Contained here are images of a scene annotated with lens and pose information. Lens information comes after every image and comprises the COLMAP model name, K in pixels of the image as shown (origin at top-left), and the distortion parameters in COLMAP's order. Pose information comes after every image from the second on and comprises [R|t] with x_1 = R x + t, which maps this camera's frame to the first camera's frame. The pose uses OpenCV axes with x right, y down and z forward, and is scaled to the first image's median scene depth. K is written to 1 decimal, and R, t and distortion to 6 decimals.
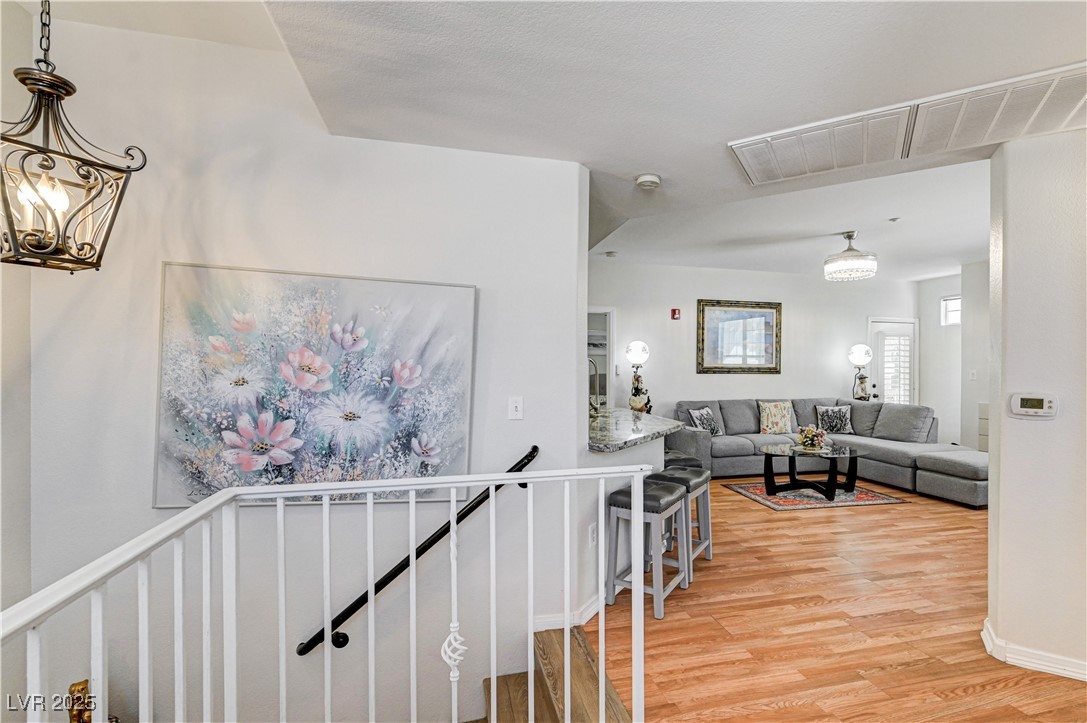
lens RADIAL K [[494.1, 0, 570.3], [0, 494.1, 369.5], [0, 0, 1]] dist [0.000526, 0.000153]
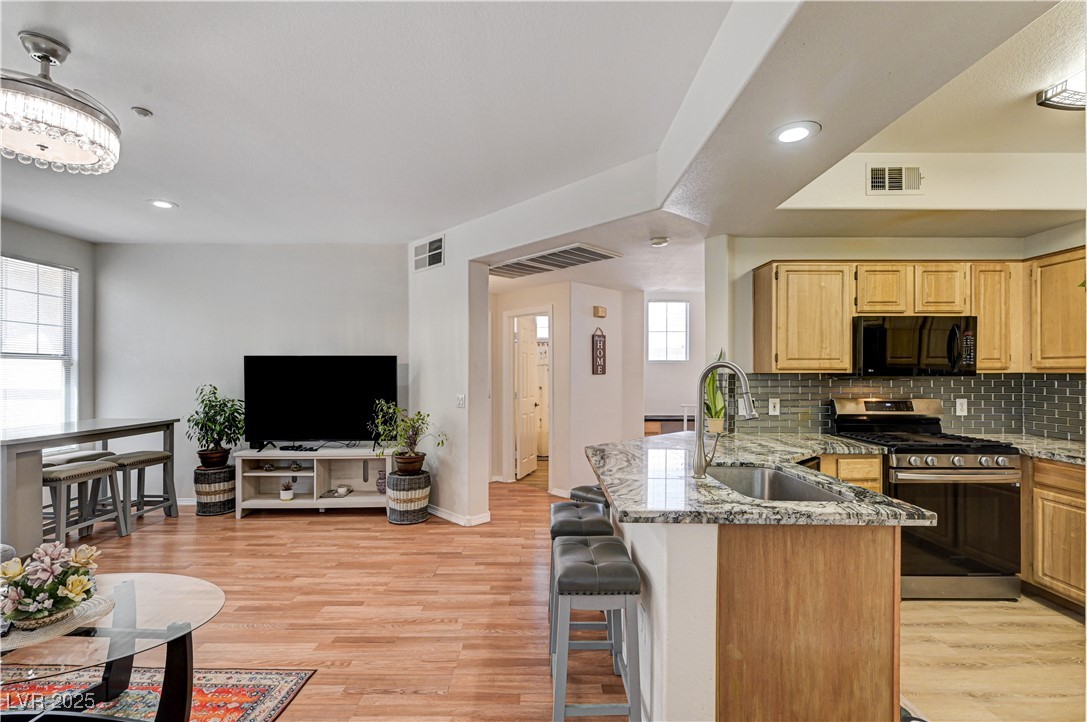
lens RADIAL K [[484.5, 0, 544.3], [0, 484.5, 372.6], [0, 0, 1]] dist [-0.001601, -0.000138]
pose [[-0.969238, -0.006021, 0.246051, 0.057546], [-0.005734, 0.999982, 0.001881, -0.009321], [-0.246058, 0.000413, -0.969255, 1.012593]]
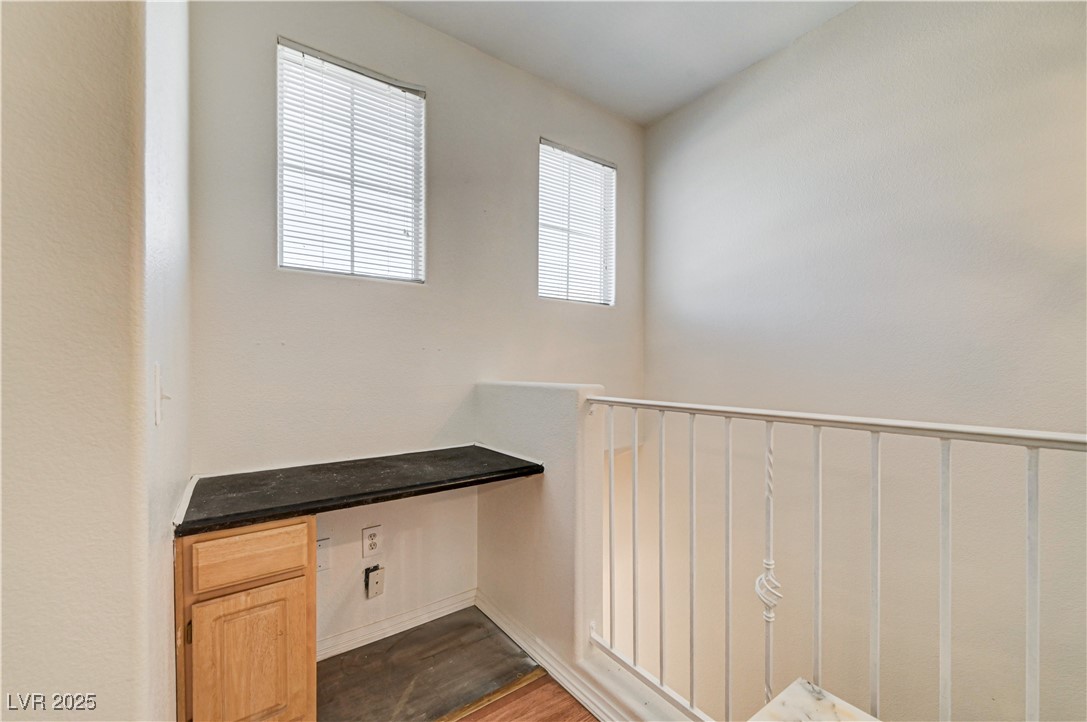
lens RADIAL K [[440.6, 0, 544.9], [0, 440.6, 366.9], [0, 0, 1]] dist [0.000001, -0.000204]
pose [[-0.927793, -0.003556, -0.373078, 0.048506], [-0.003500, 0.999994, -0.000825, 0.027121], [0.373079, 0.000540, -0.927799, 0.200255]]
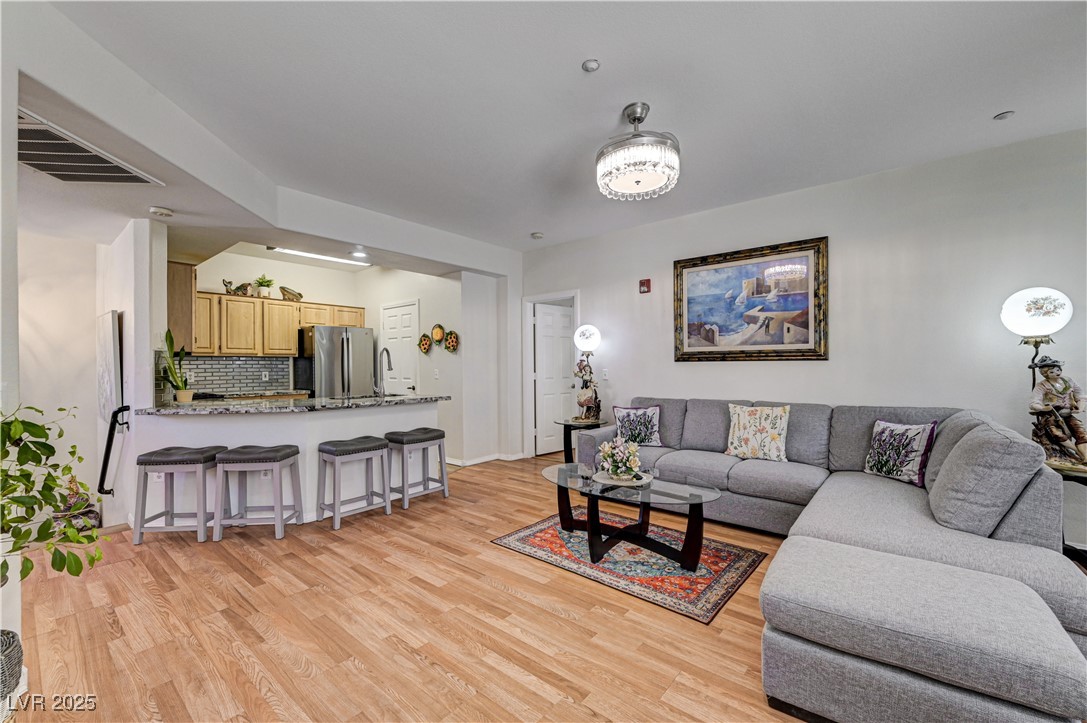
lens RADIAL K [[444.8, 0, 544.6], [0, 444.8, 366.5], [0, 0, 1]] dist [0.000286, 0.000133]
pose [[0.588779, -0.007338, -0.808261, 0.726050], [0.008249, 0.999961, -0.003069, 0.017008], [0.808252, -0.004861, 0.588816, 0.481078]]
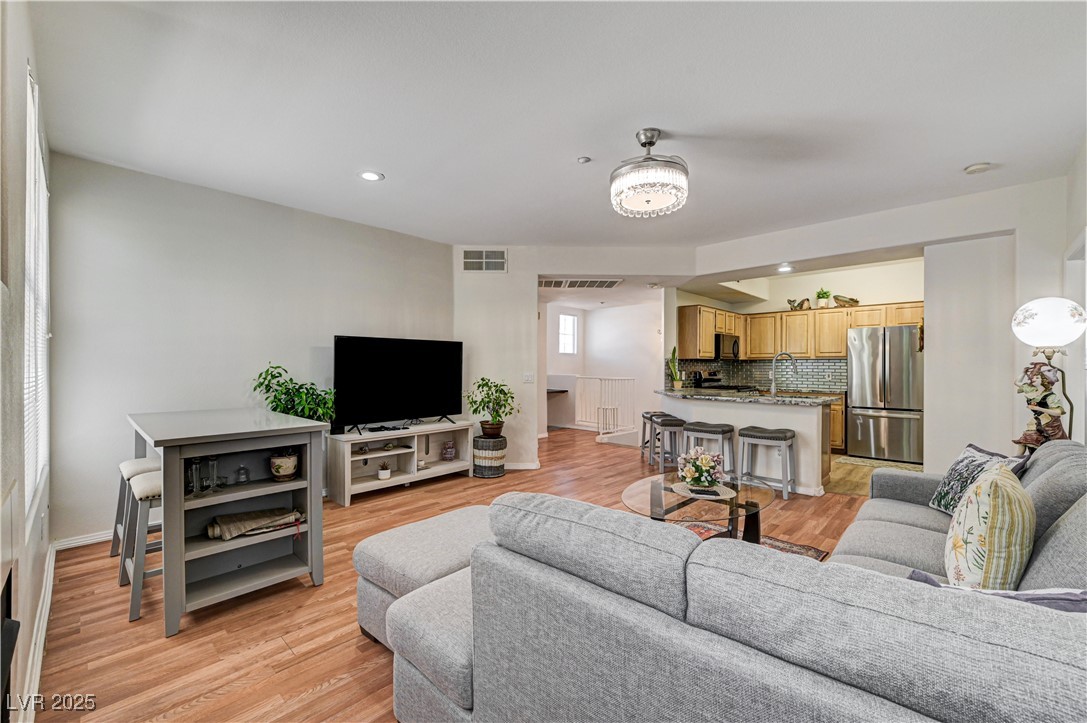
lens RADIAL K [[444.8, 0, 544.6], [0, 444.8, 366.5], [0, 0, 1]] dist [0.000286, 0.000133]
pose [[-0.845553, -0.006340, -0.533854, 0.767103], [-0.008071, 0.999967, 0.000908, 0.010520], [0.533830, 0.005076, -0.845576, 1.108139]]
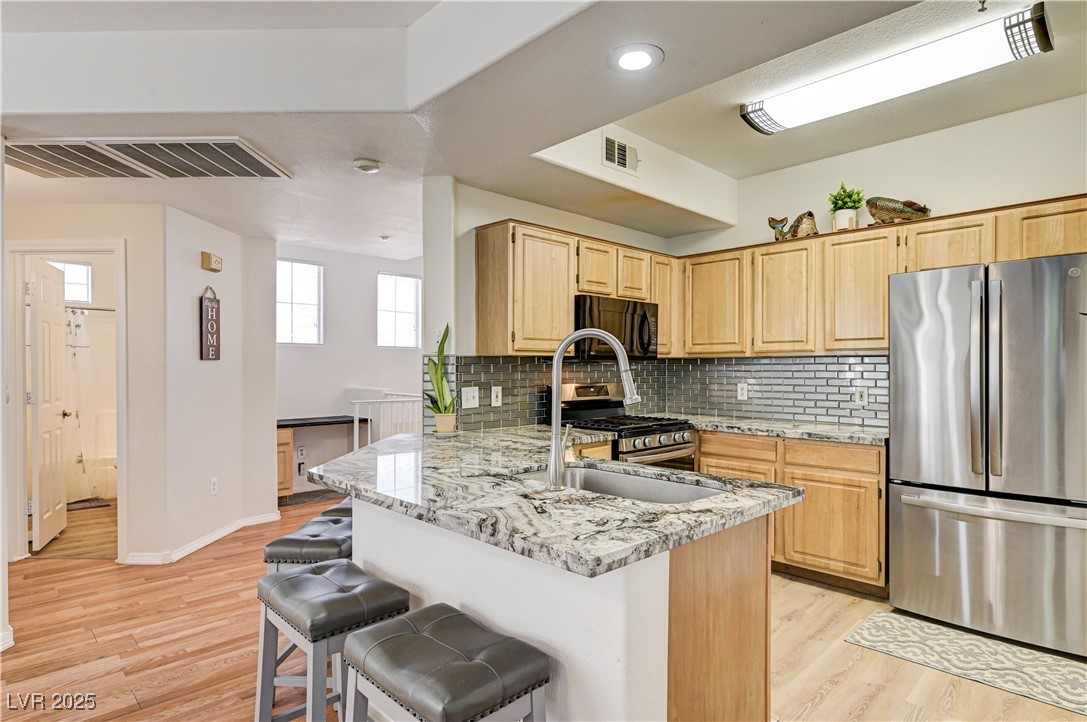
lens RADIAL K [[584.7, 0, 542.6], [0, 584.7, 372.6], [0, 0, 1]] dist [-0.000728, -0.000140]
pose [[-0.867102, -0.000061, -0.498130, 0.180895], [-0.005330, 0.999944, 0.009155, 0.001450], [0.498101, 0.010593, -0.867054, 0.916441]]
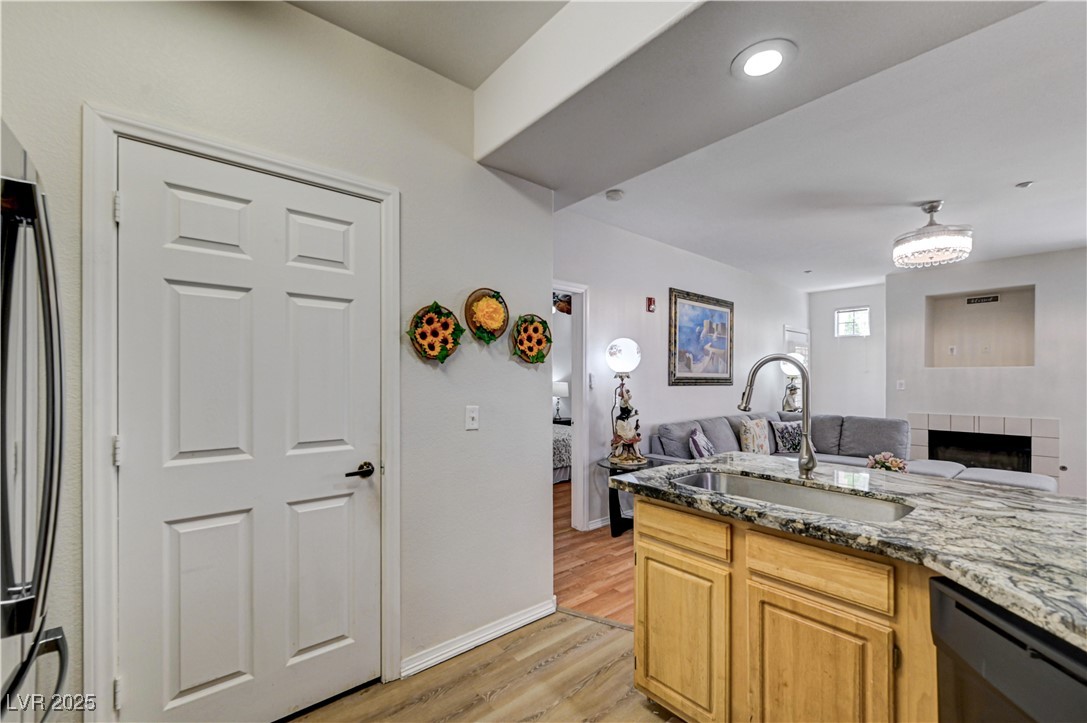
lens RADIAL K [[446.2, 0, 543.7], [0, 446.2, 380.2], [0, 0, 1]] dist [0.000862, 0.000378]
pose [[0.900225, -0.002483, 0.435418, -0.228314], [0.002622, 0.999997, 0.000282, -0.001122], [-0.435418, 0.000888, 0.900228, 0.500841]]
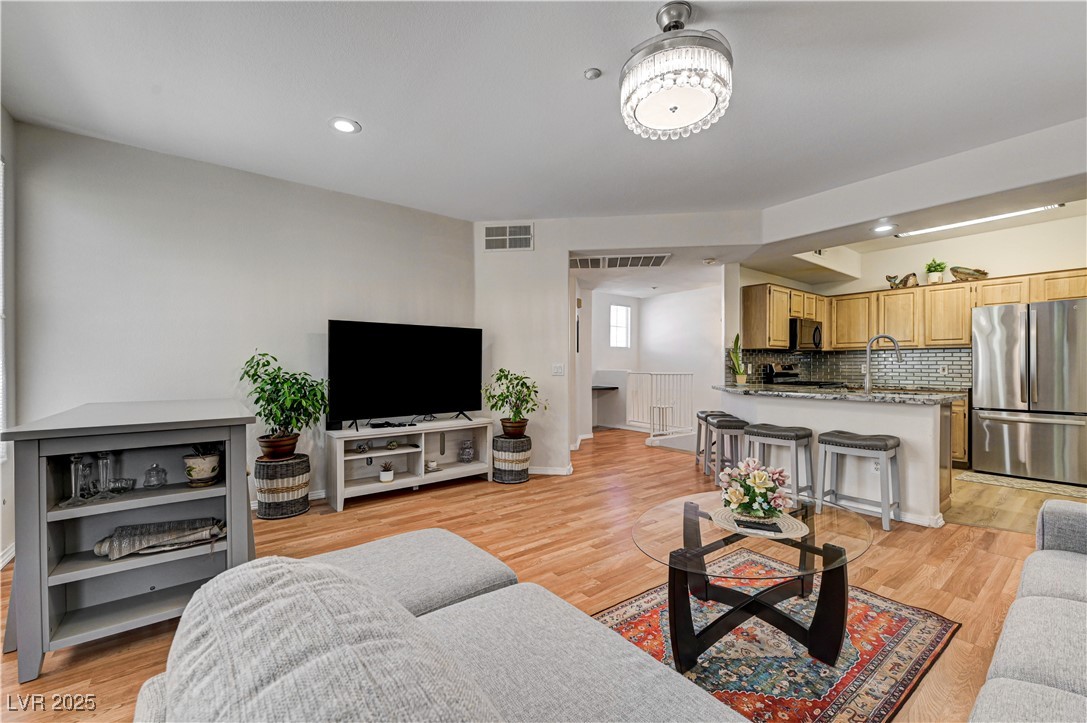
lens RADIAL K [[440.6, 0, 544.9], [0, 440.6, 367.4], [0, 0, 1]] dist [0.000001, -0.000204]
pose [[-0.917711, -0.004191, -0.397227, 0.651237], [-0.005930, 0.999977, 0.003149, 0.026815], [0.397205, 0.005245, -0.917715, 1.037817]]
